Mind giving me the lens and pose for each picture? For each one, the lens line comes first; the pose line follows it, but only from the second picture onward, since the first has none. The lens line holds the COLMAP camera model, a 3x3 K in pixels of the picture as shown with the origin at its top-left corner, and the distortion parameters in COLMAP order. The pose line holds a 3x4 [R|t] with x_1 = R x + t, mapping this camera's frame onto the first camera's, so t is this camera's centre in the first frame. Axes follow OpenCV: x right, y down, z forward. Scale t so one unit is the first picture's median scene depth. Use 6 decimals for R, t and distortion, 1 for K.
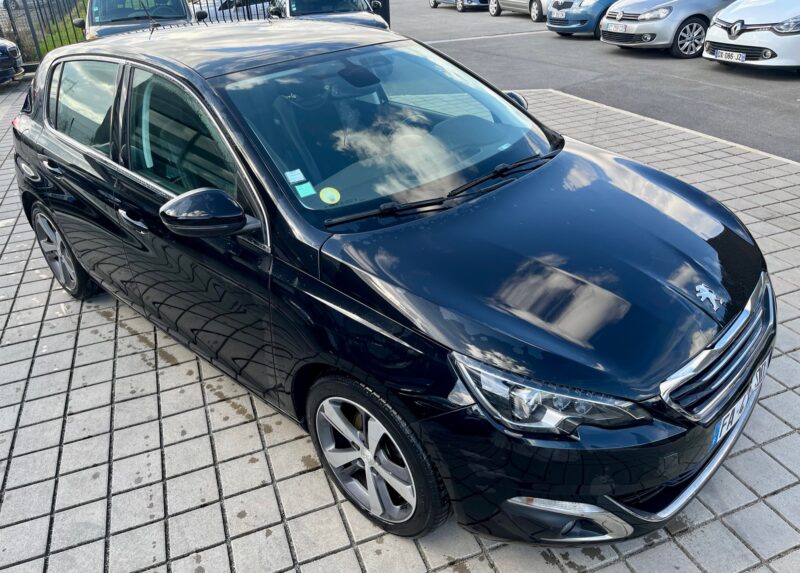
lens RADIAL K [[606.1, 0, 400.0], [0, 606.1, 286.5], [0, 0, 1]] dist [0.000072, -0.000767]
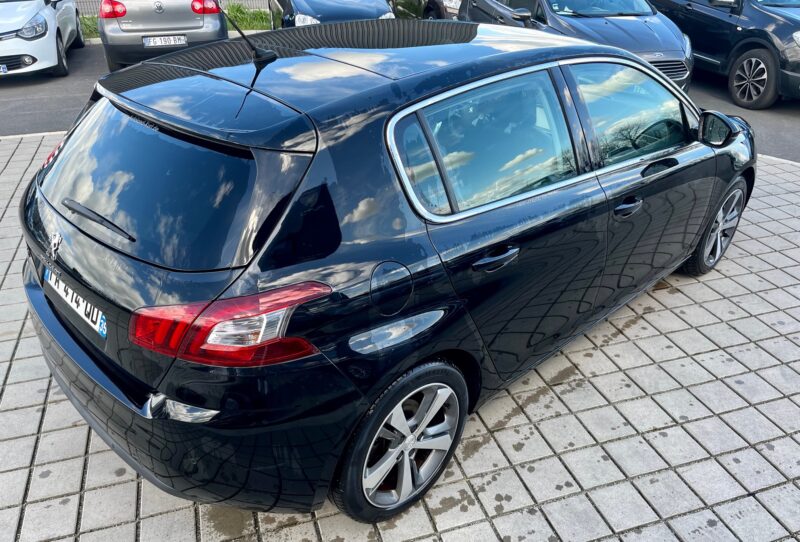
lens RADIAL K [[650.3, 0, 400.0], [0, 650.3, 271.0], [0, 0, 1]] dist [0.001367, 0.000711]
pose [[0.061632, -0.436364, 0.897657, -1.223381], [0.495803, 0.793941, 0.351905, -0.482901], [-0.866245, 0.423372, 0.265283, 0.890109]]
